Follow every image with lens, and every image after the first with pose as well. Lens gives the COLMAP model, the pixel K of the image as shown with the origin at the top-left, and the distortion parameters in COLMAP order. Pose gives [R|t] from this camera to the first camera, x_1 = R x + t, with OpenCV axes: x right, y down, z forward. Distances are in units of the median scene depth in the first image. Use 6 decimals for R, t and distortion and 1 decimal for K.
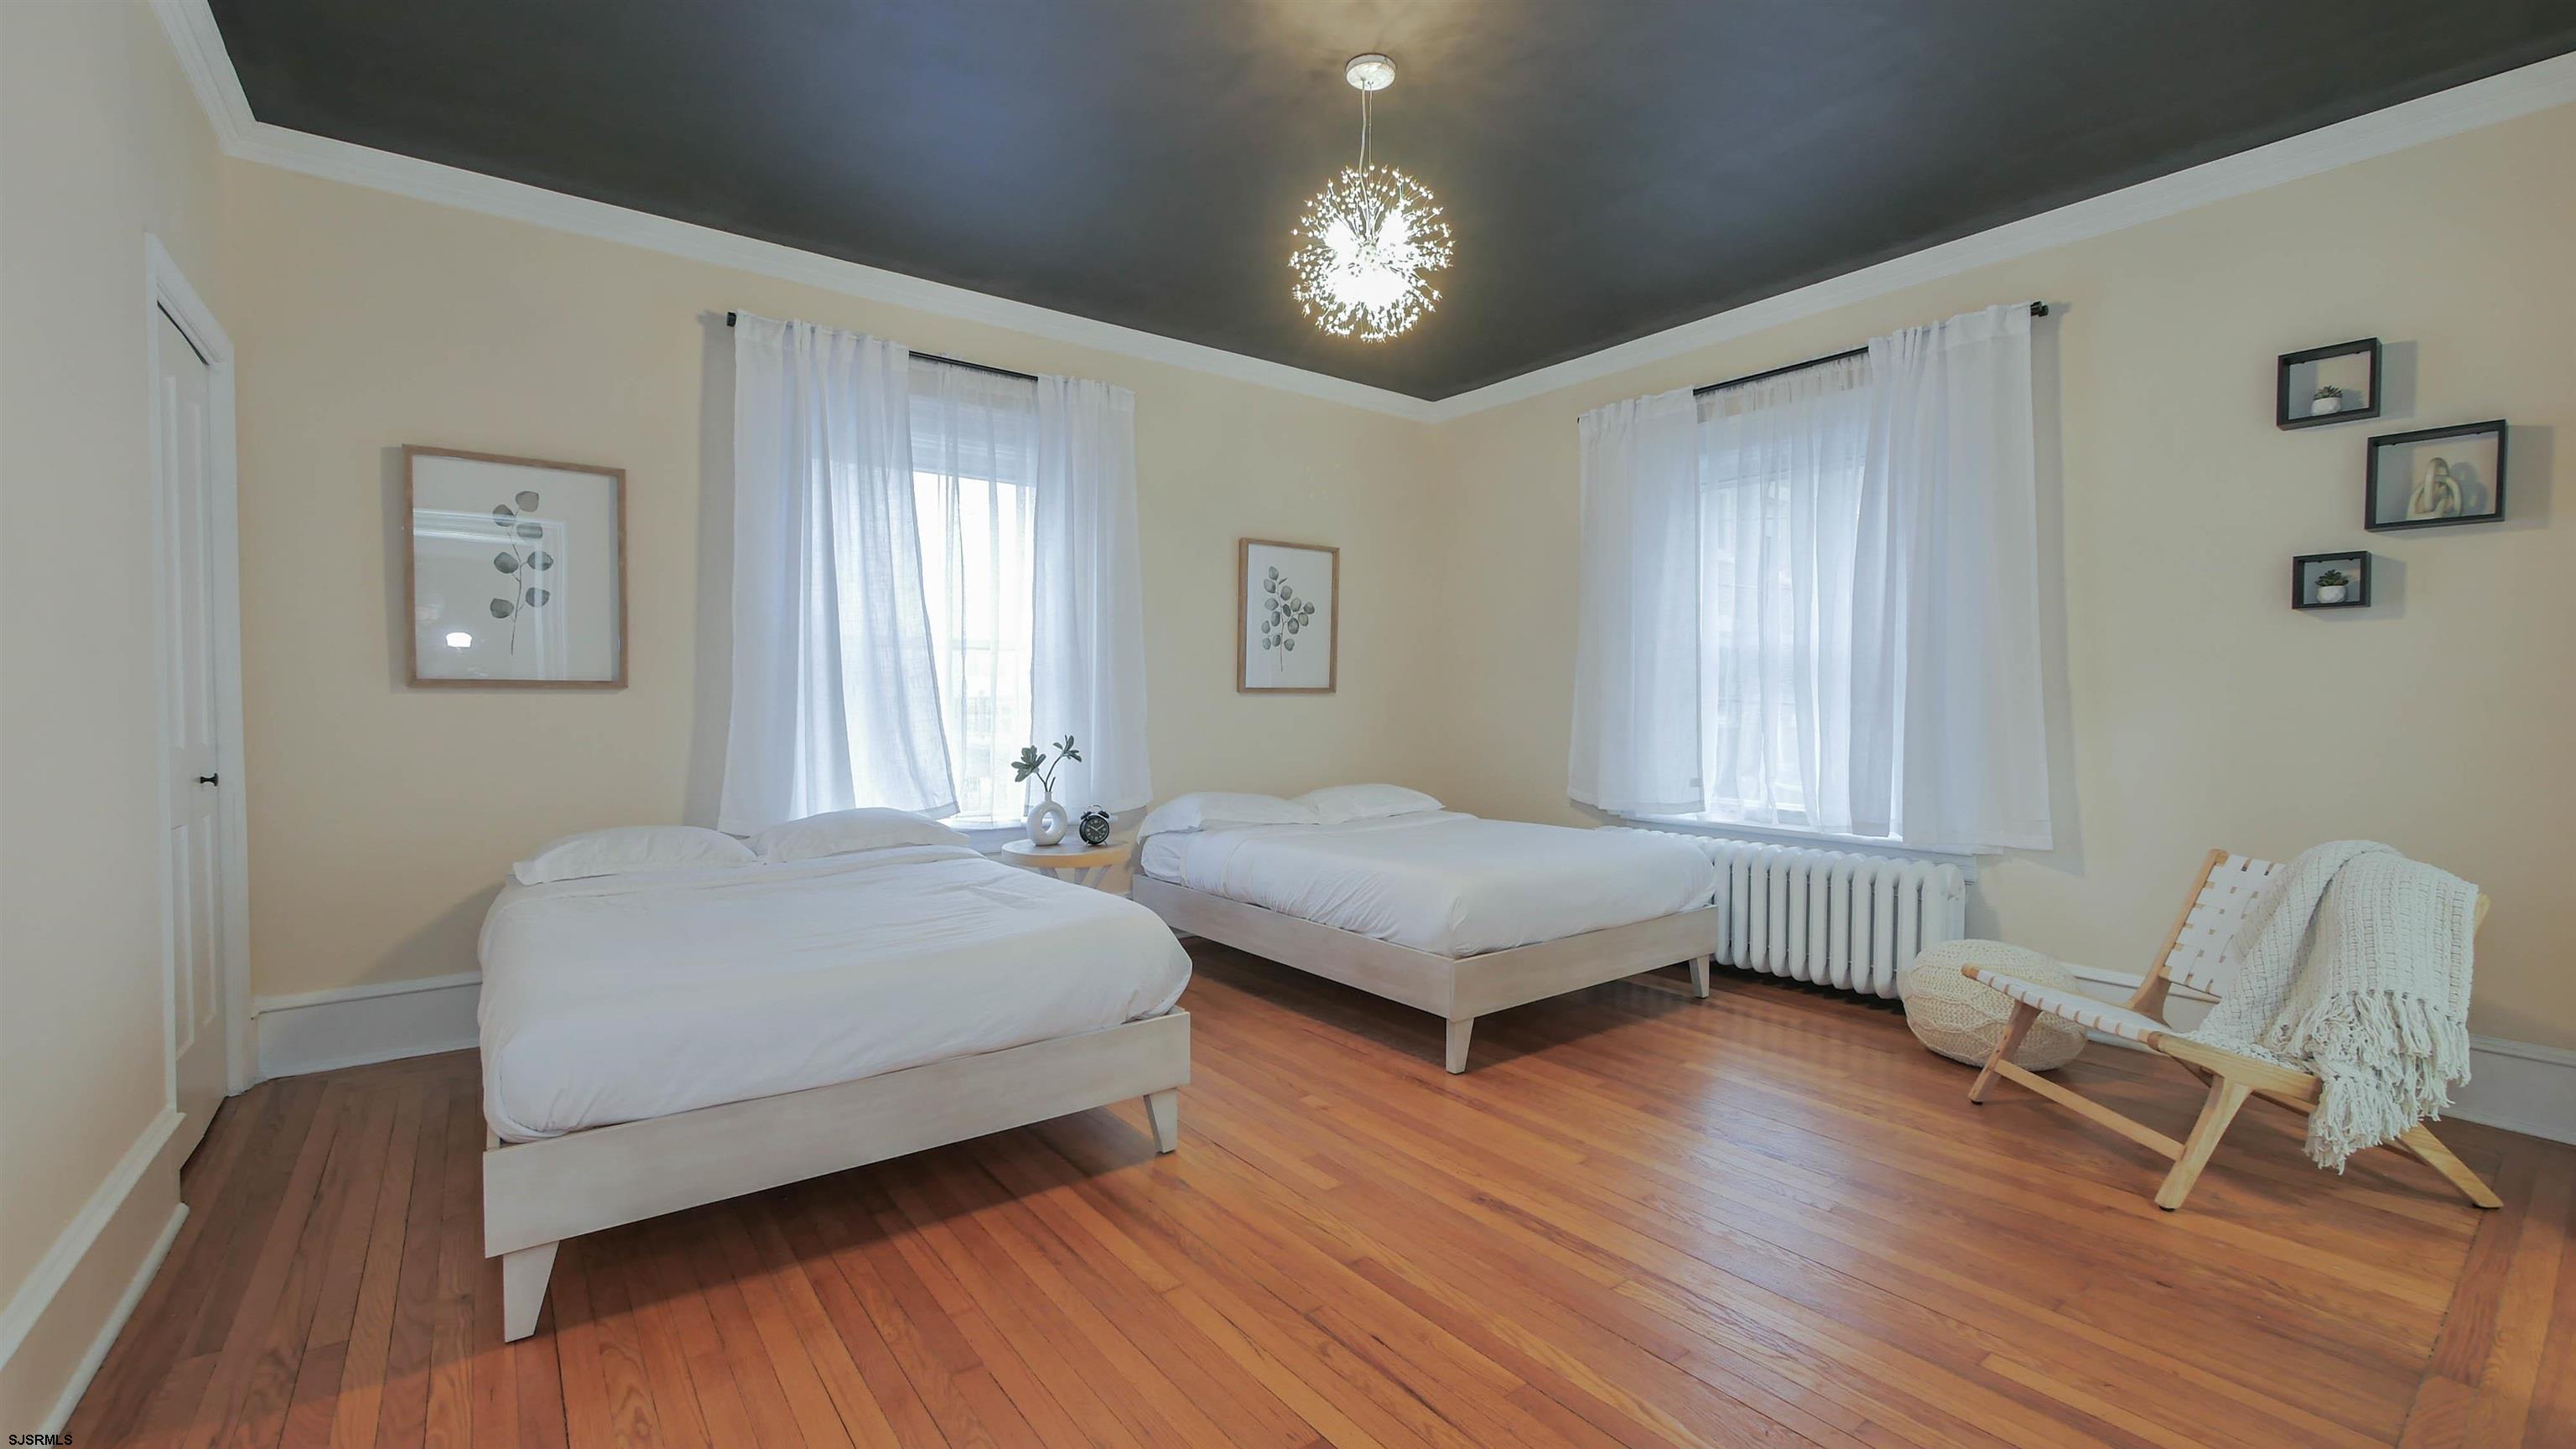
lens RADIAL K [[1062.0, 0, 1279.6], [0, 1062.0, 720.9], [0, 0, 1]] dist [-0.010161, 0.001006]
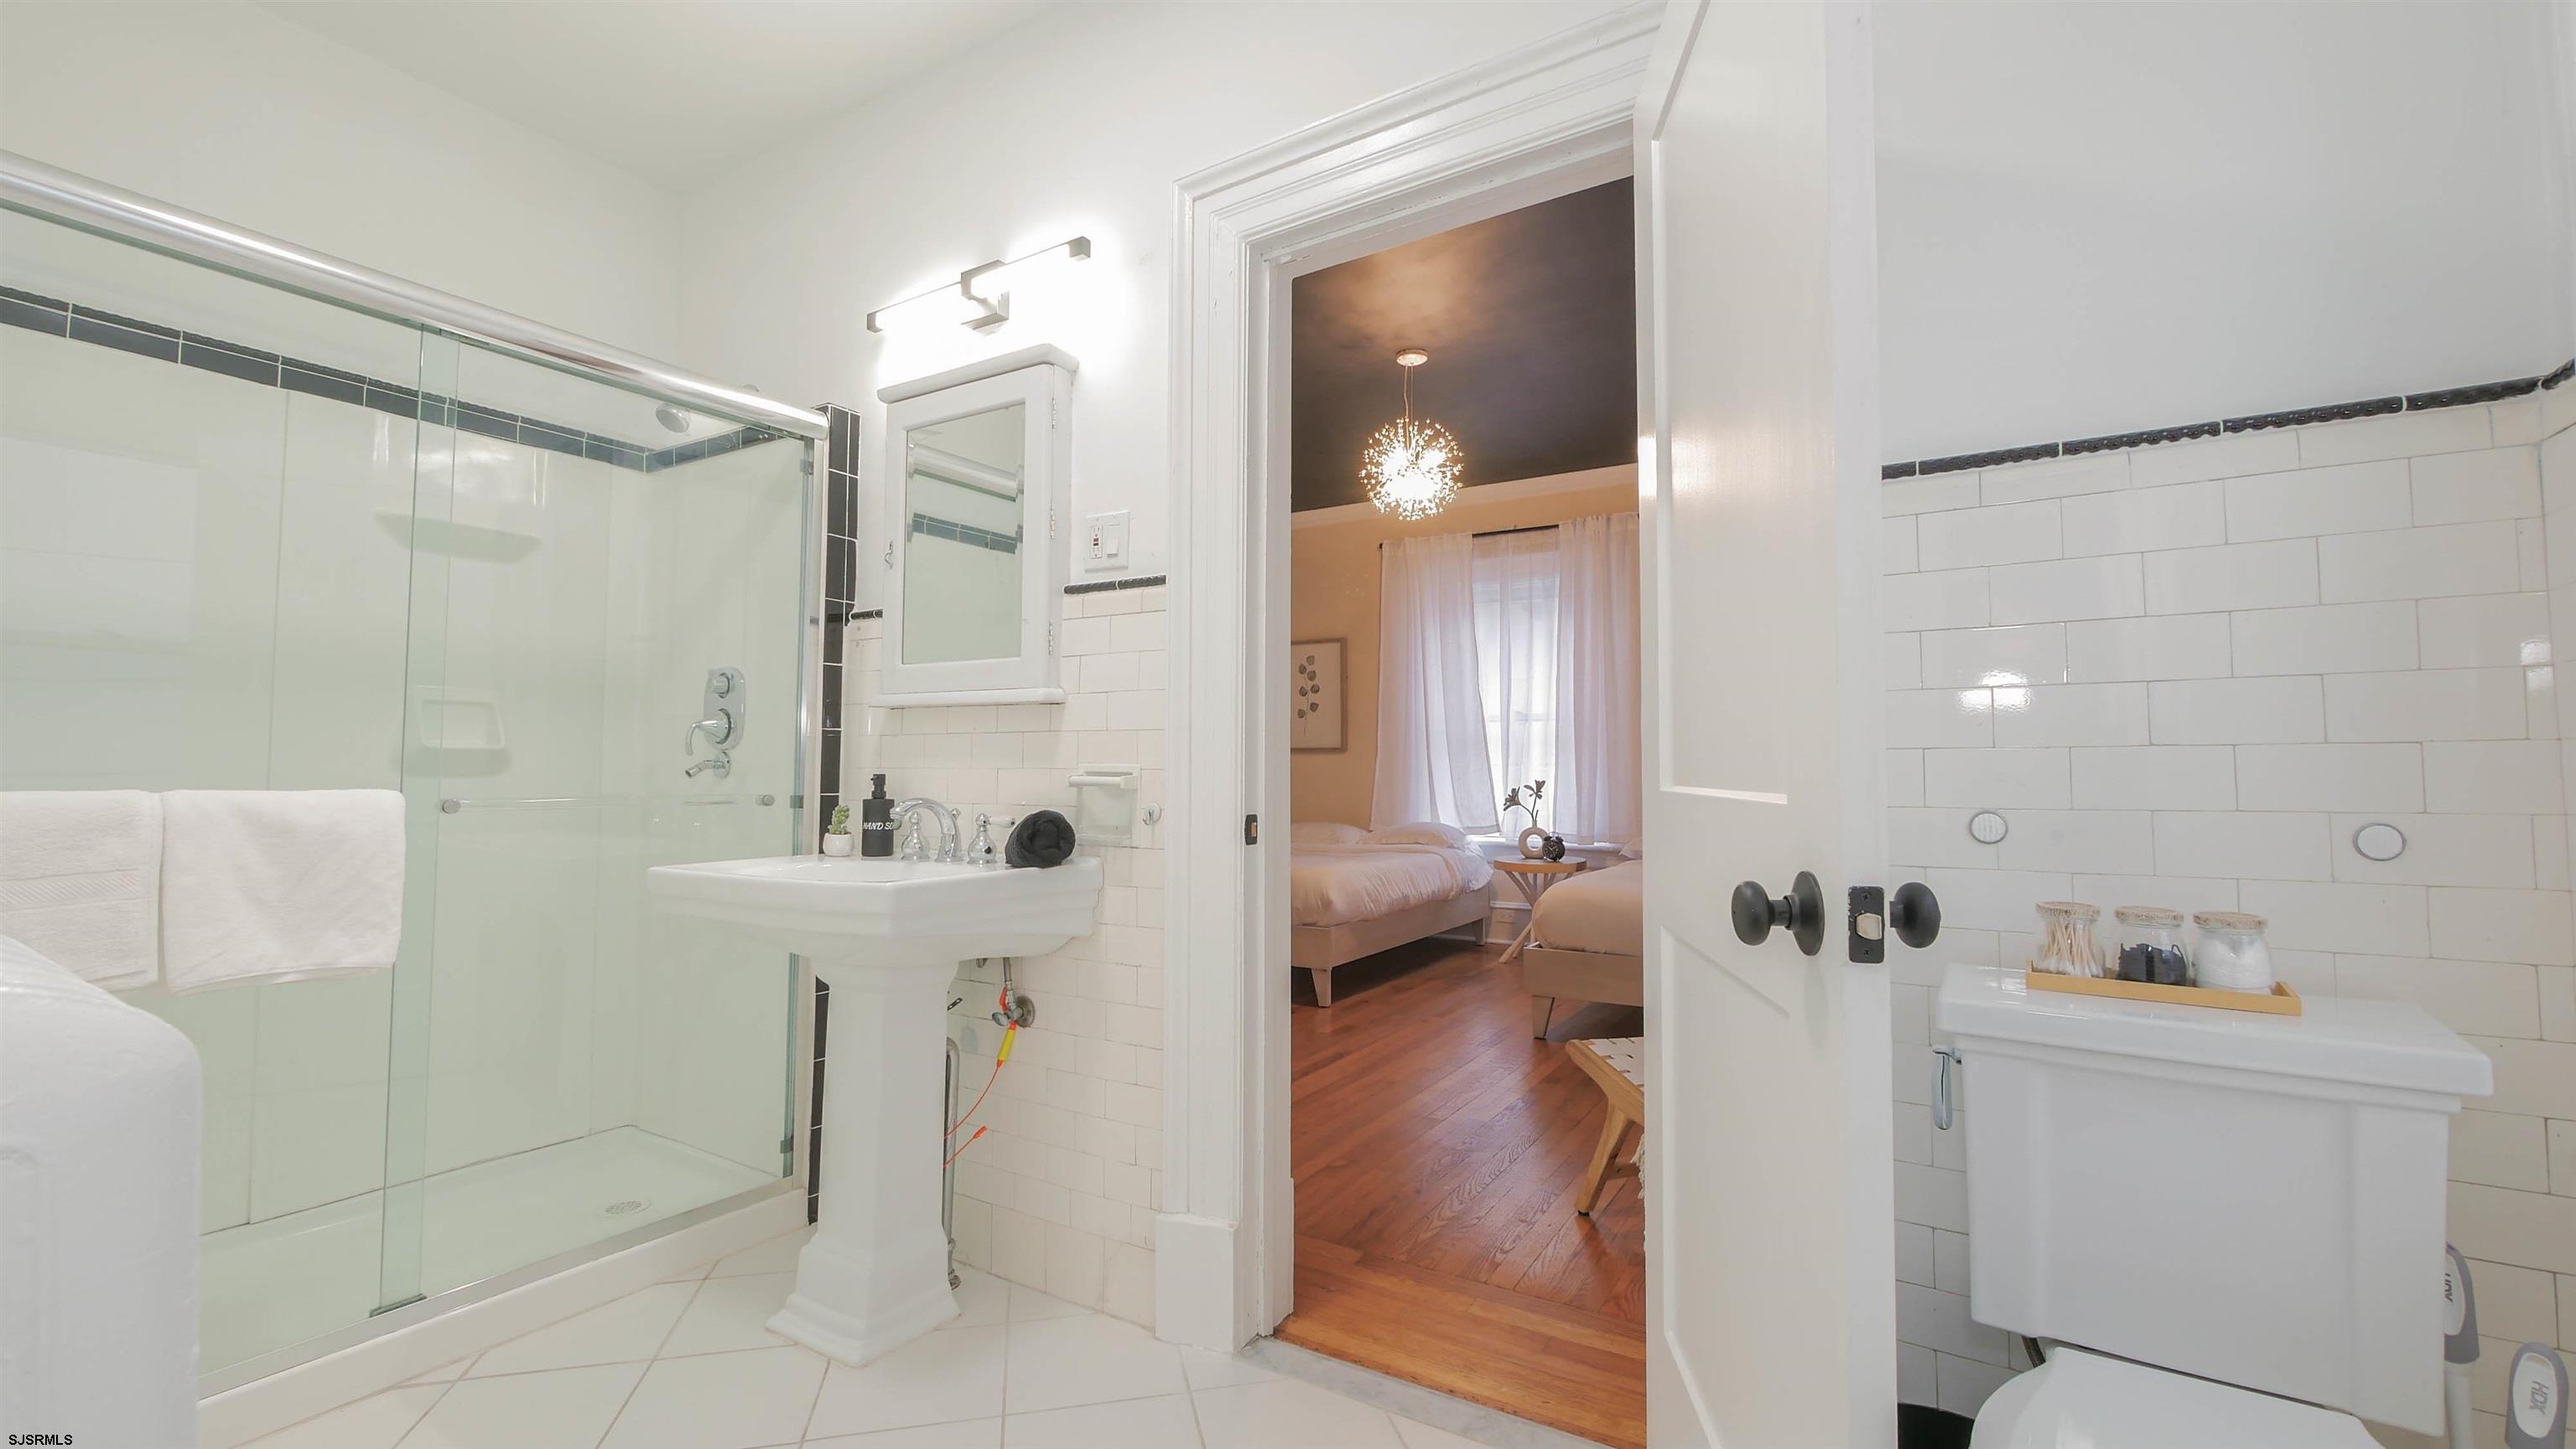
lens RADIAL K [[1062.0, 0, 1275.6], [0, 1062.0, 728.5], [0, 0, 1]] dist [-0.010161, 0.001006]
pose [[0.357166, -0.030099, -0.933556, 1.145111], [-0.005037, 0.999404, -0.034149, -0.005699], [0.934027, 0.016899, 0.356802, 0.198408]]
